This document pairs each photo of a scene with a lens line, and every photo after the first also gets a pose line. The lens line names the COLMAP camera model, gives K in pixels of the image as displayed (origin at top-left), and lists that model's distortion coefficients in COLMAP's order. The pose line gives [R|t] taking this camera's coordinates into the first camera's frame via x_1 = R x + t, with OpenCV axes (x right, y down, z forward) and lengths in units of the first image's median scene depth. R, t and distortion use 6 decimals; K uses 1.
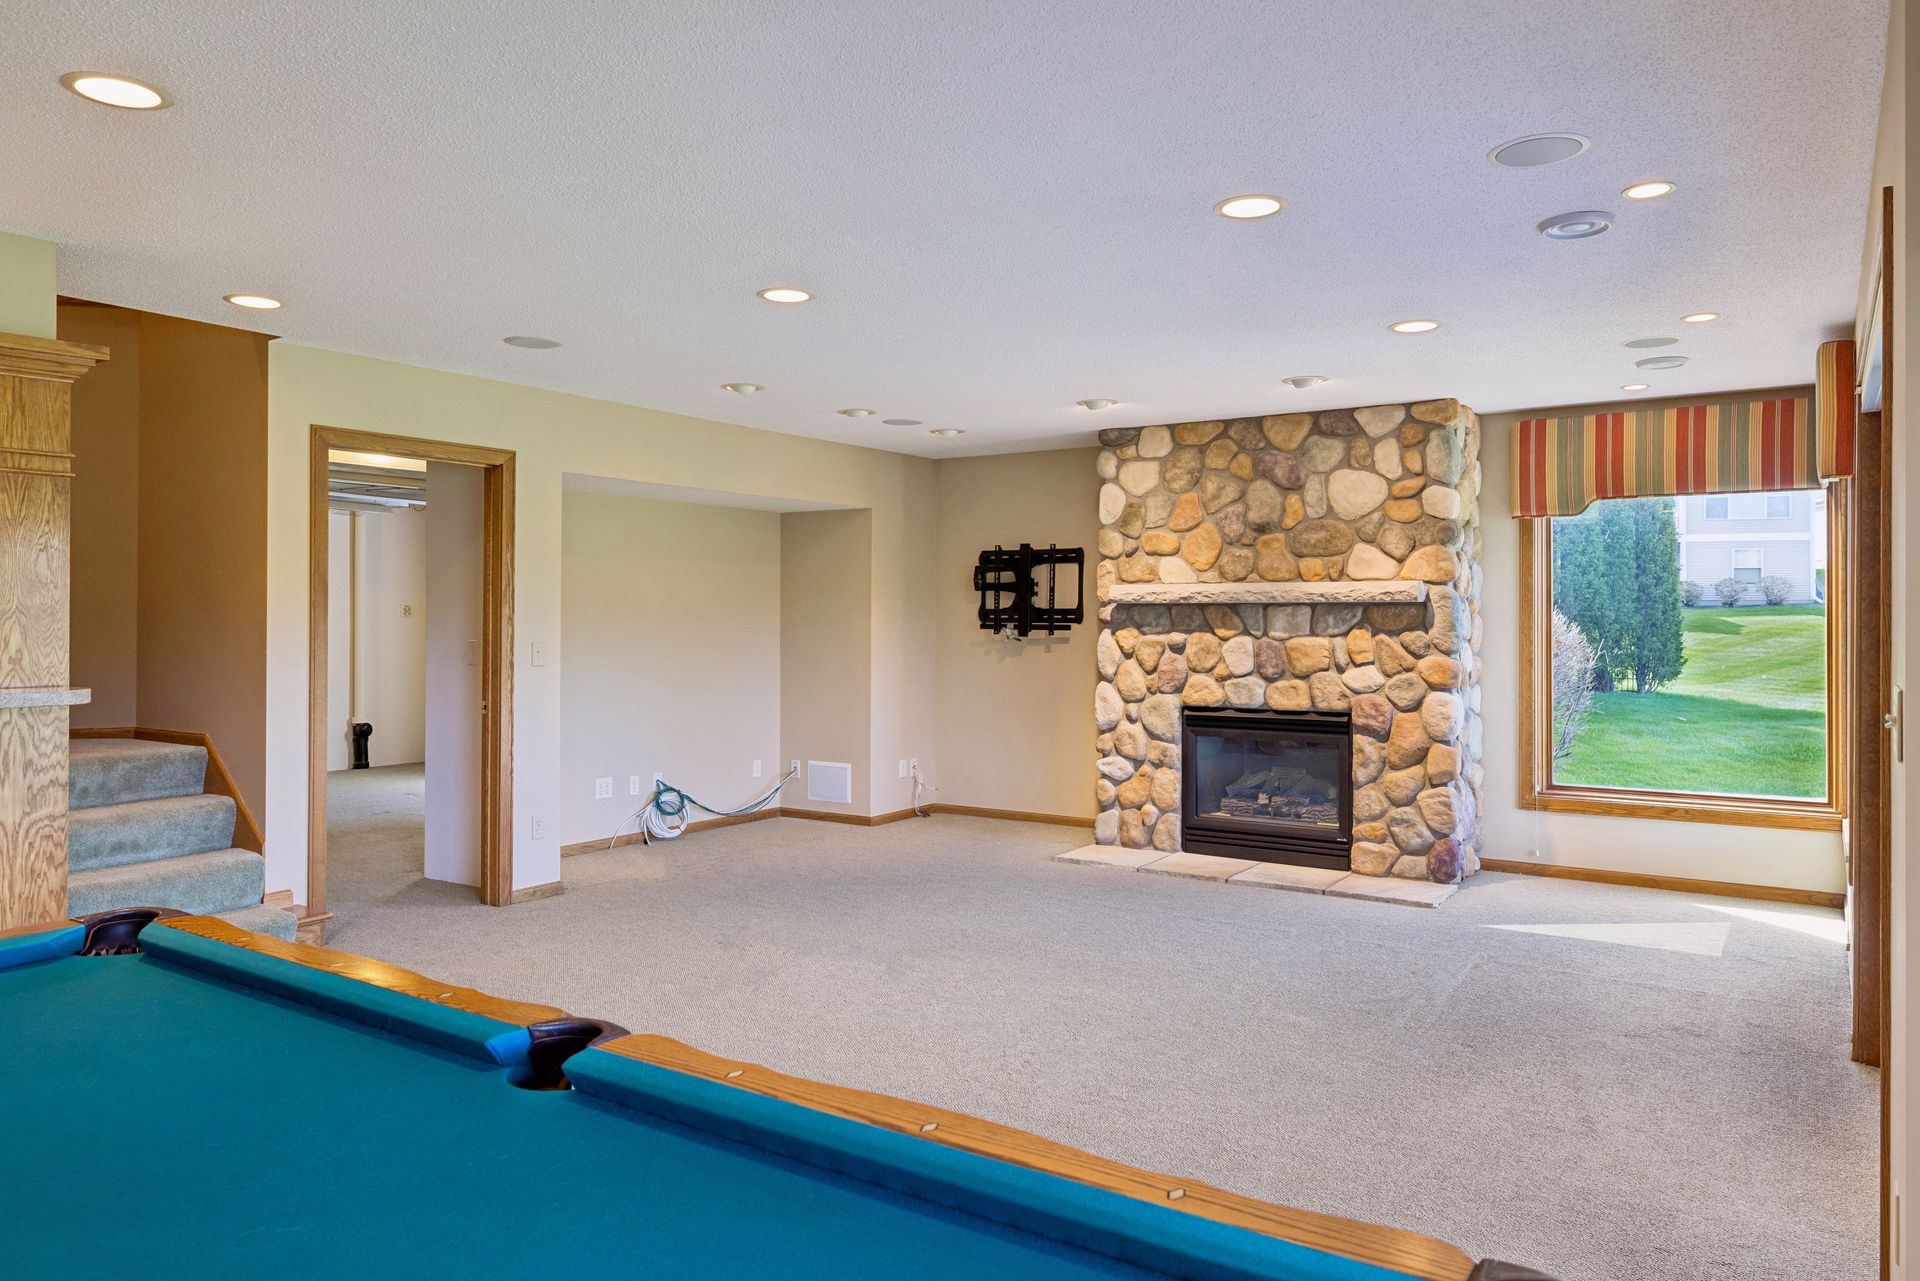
lens RADIAL K [[1267.2, 0, 951.5], [0, 1267.2, 611.1], [0, 0, 1]] dist [-0.005273, 0.004801]
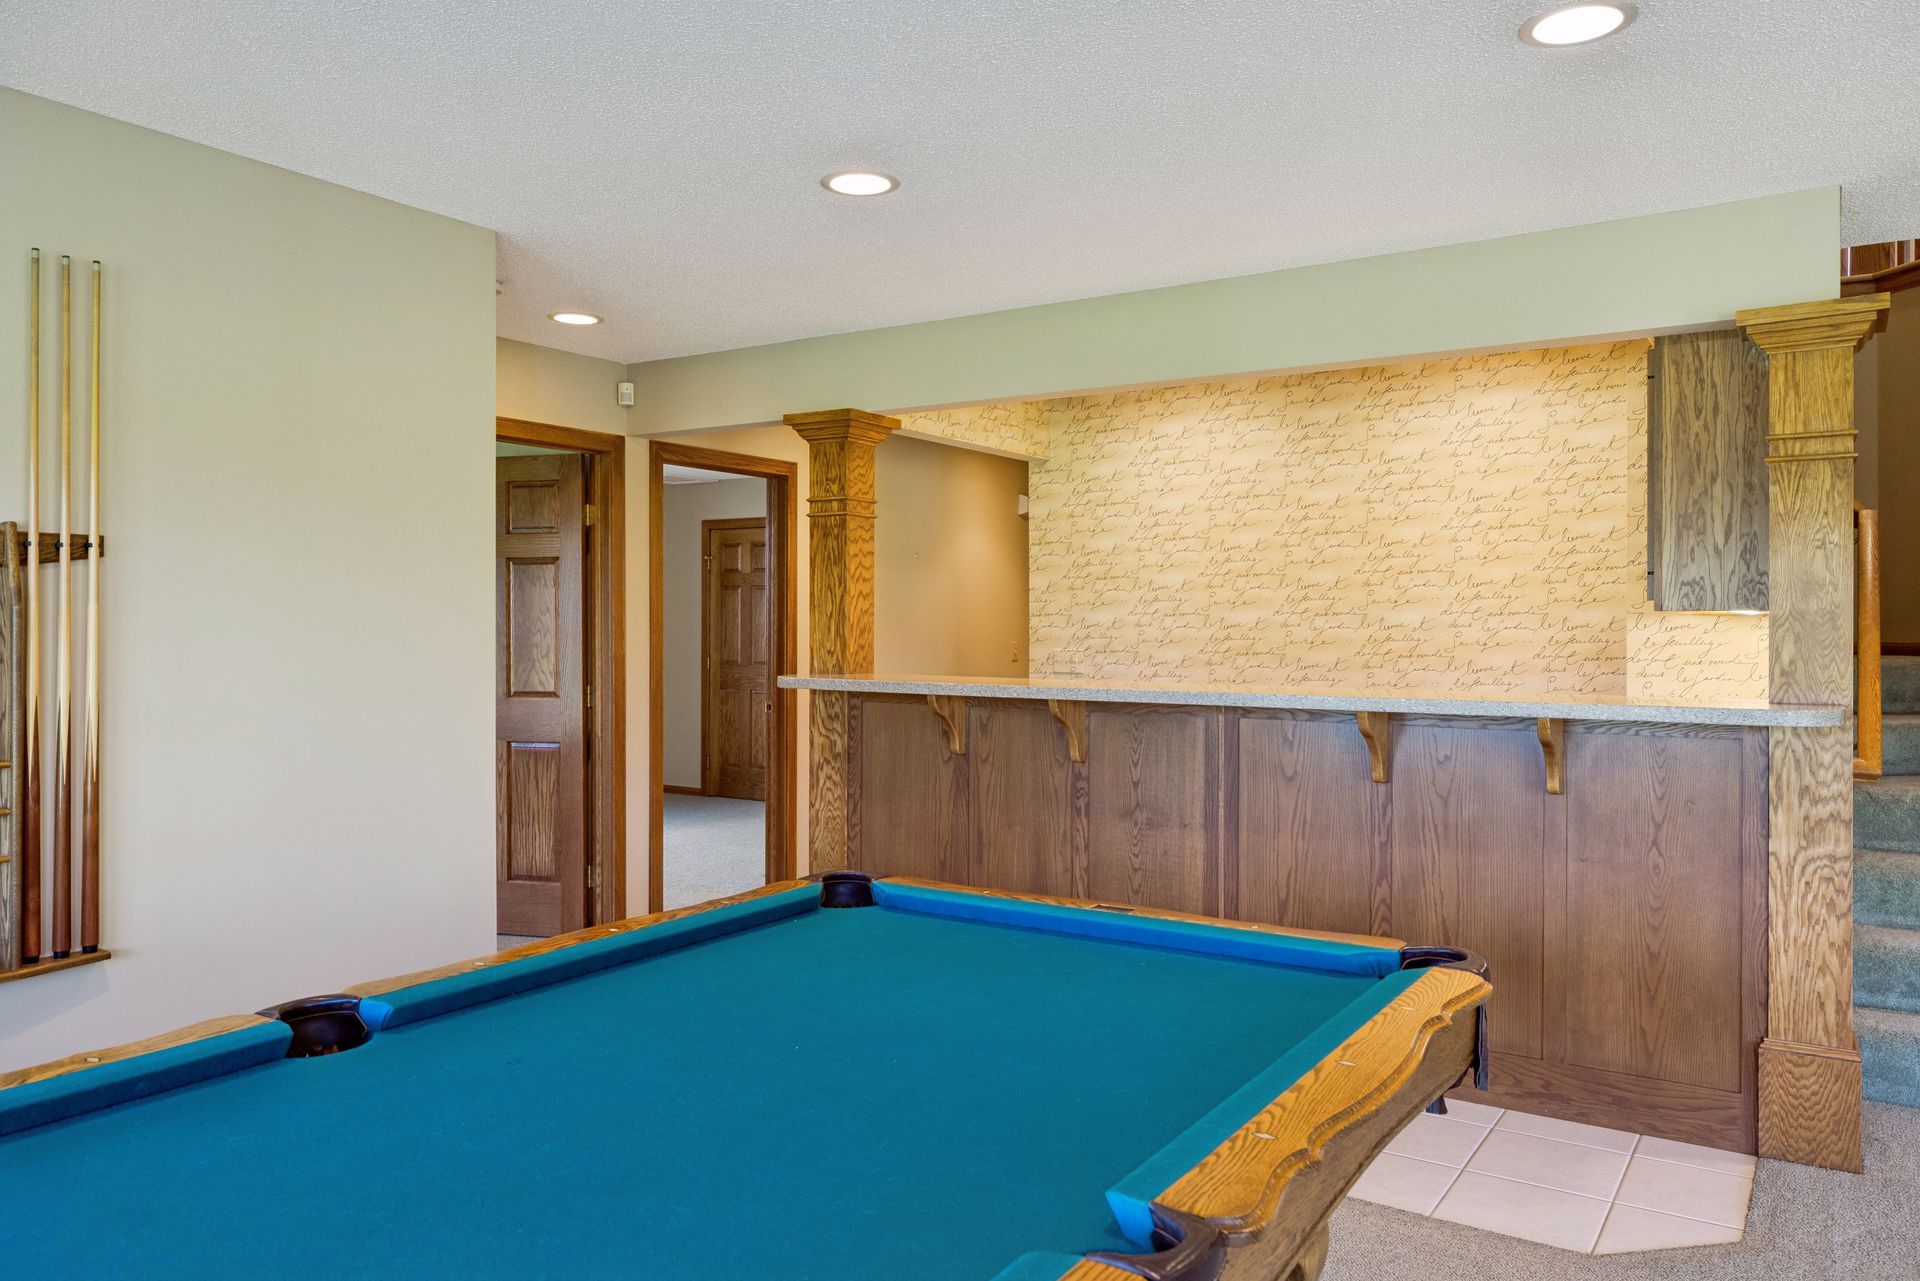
lens RADIAL K [[1346.3, 0, 964.2], [0, 1346.3, 617.7], [0, 0, 1]] dist [0.010248, 0.001498]
pose [[0.025679, -0.002487, -0.999667, 0.106771], [0.005487, 0.999982, -0.002347, -0.000285], [0.999655, -0.005425, 0.025692, 0.218837]]
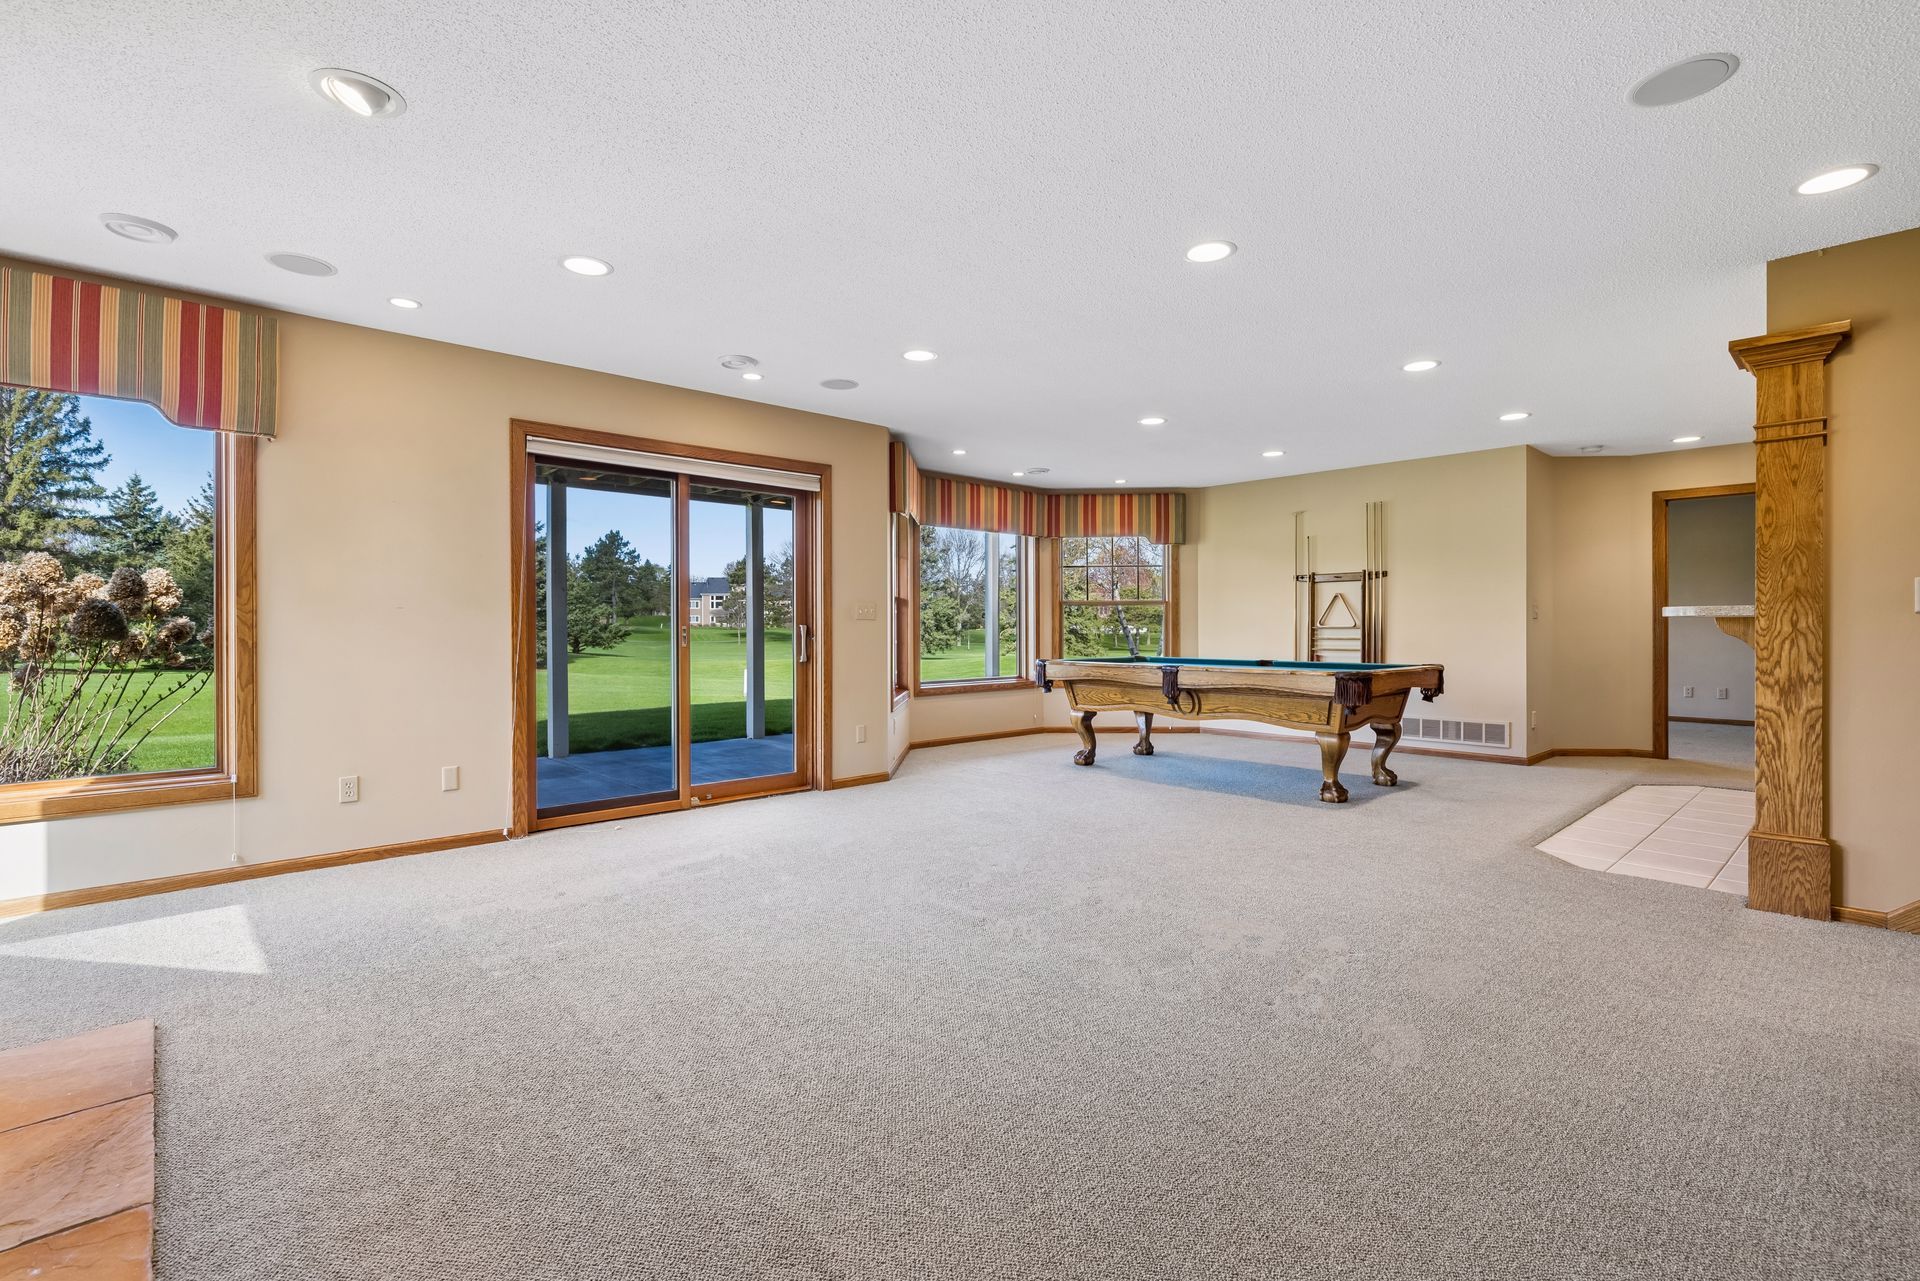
lens RADIAL K [[871.6, 0, 962.0], [0, 871.6, 631.5], [0, 0, 1]] dist [-0.002239, 0.000316]
pose [[-0.976523, 0.001082, 0.215410, -0.056072], [0.000768, 0.999999, -0.001540, 0.049297], [-0.215411, -0.001338, -0.976522, 1.156620]]
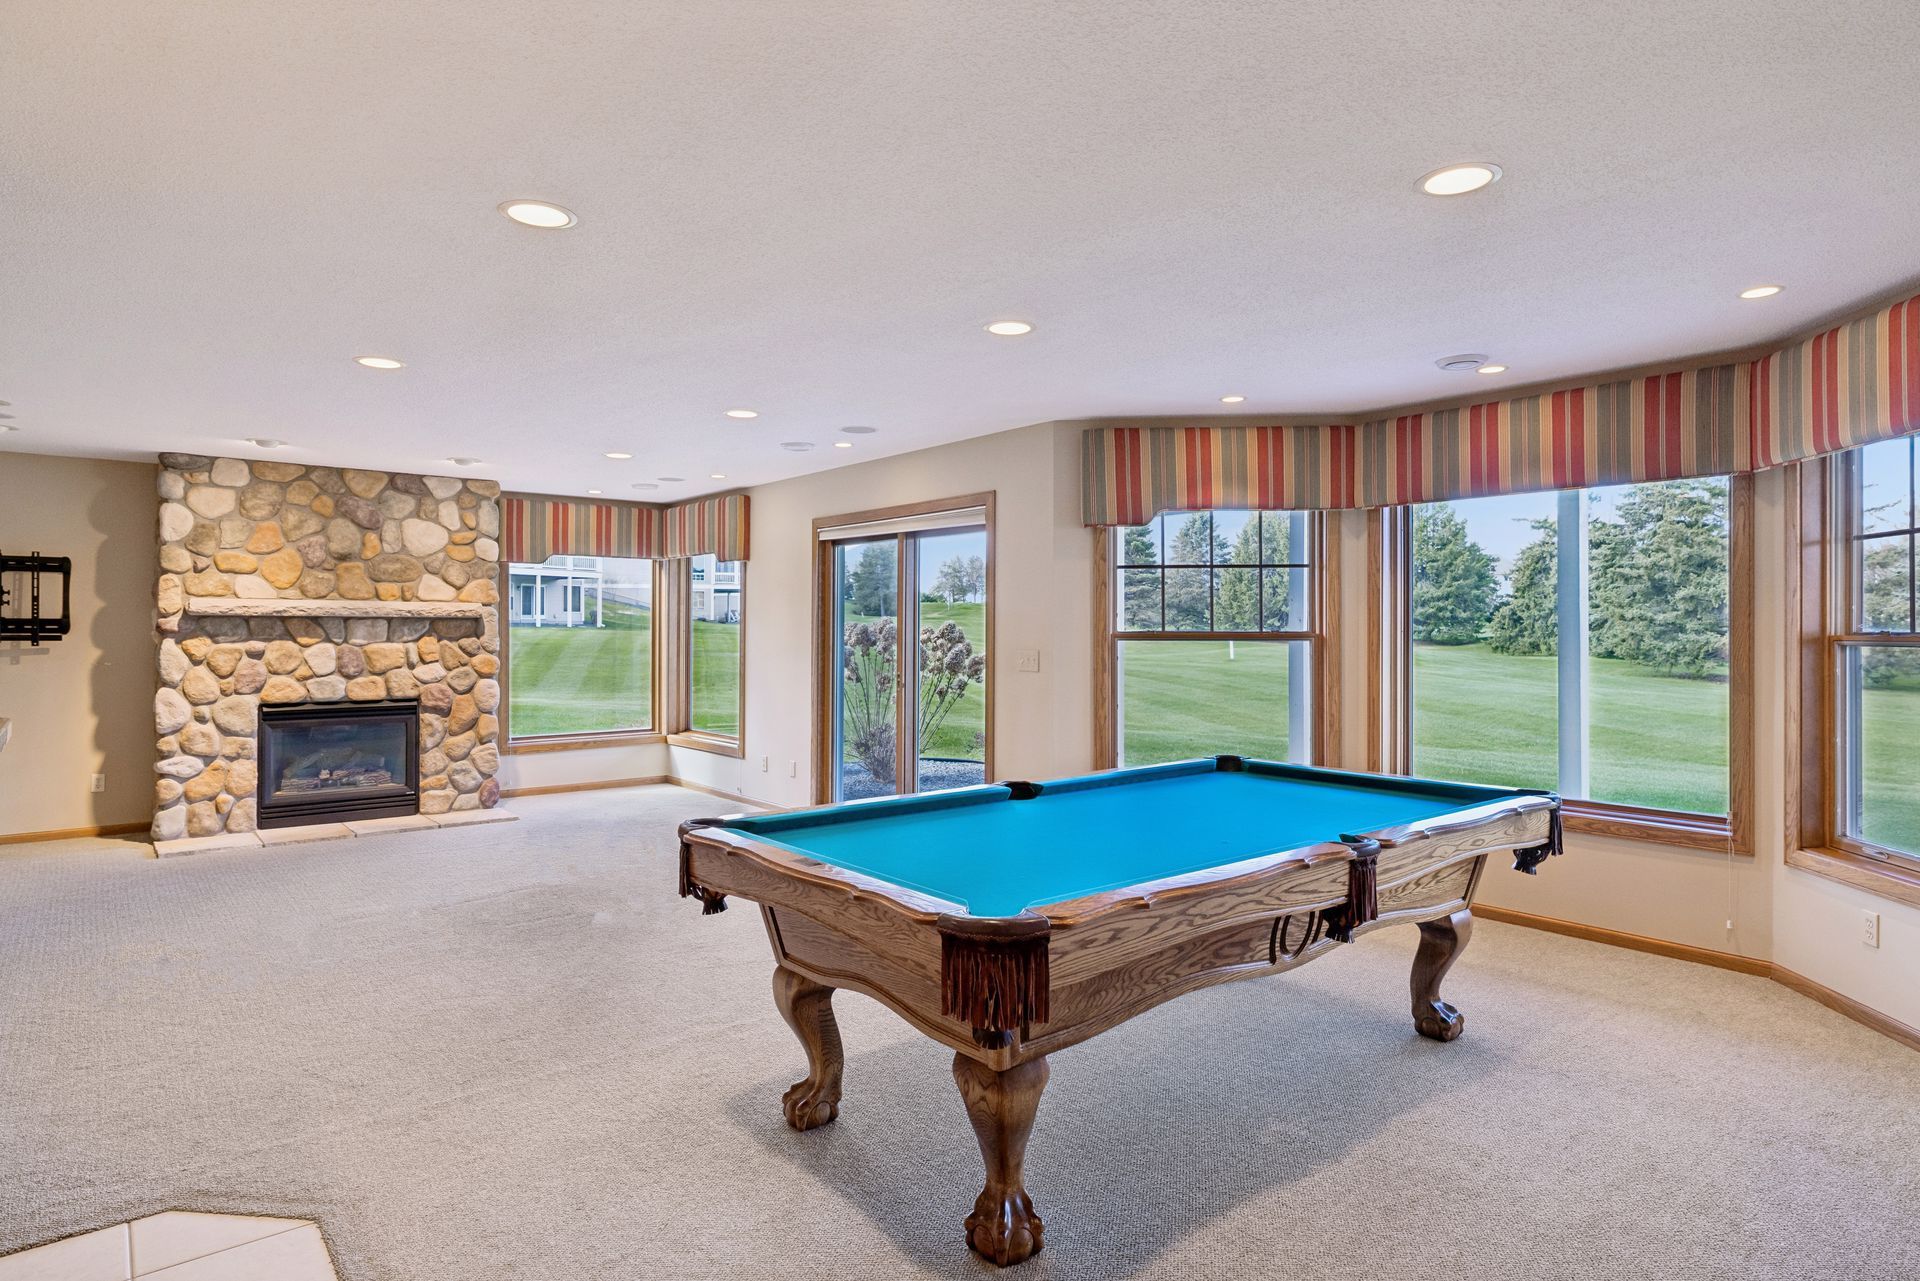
lens RADIAL K [[1075.4, 0, 963.8], [0, 1075.4, 620.3], [0, 0, 1]] dist [0.001189, 0.000224]
pose [[0.278274, 0.008312, 0.960466, -0.629192], [-0.006818, 0.999954, -0.006679, 0.000348], [-0.960478, -0.004690, 0.278318, 0.113946]]
